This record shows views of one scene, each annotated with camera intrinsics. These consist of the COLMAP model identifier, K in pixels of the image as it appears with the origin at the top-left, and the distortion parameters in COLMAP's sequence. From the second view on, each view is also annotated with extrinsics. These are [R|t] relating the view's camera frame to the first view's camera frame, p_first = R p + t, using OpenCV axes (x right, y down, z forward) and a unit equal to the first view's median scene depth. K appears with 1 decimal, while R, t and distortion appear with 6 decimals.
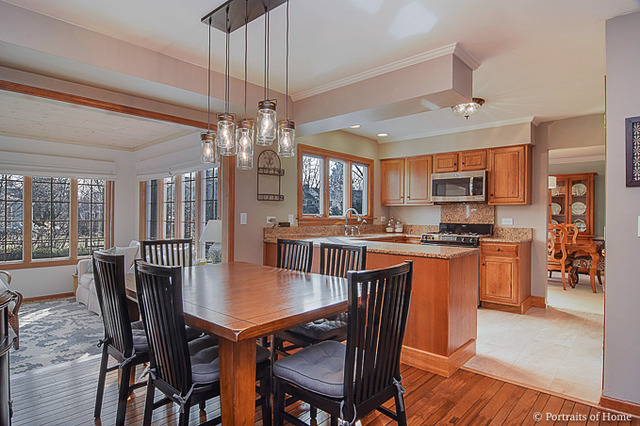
lens RADIAL K [[357.2, 0, 321.1], [0, 357.2, 214.1], [0, 0, 1]] dist [-0.002729, -0.000394]
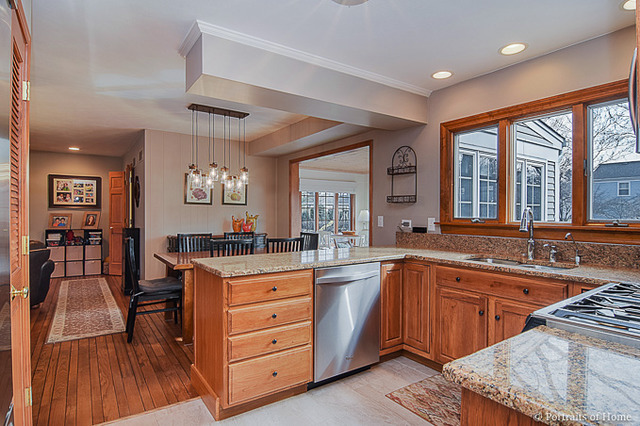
lens RADIAL K [[357.2, 0, 322.4], [0, 357.2, 213.7], [0, 0, 1]] dist [-0.002729, -0.000394]
pose [[-0.235306, 0.000471, -0.971921, 0.788595], [-0.002583, 0.999996, 0.001110, -0.009674], [0.971918, 0.002772, -0.235304, 1.013996]]
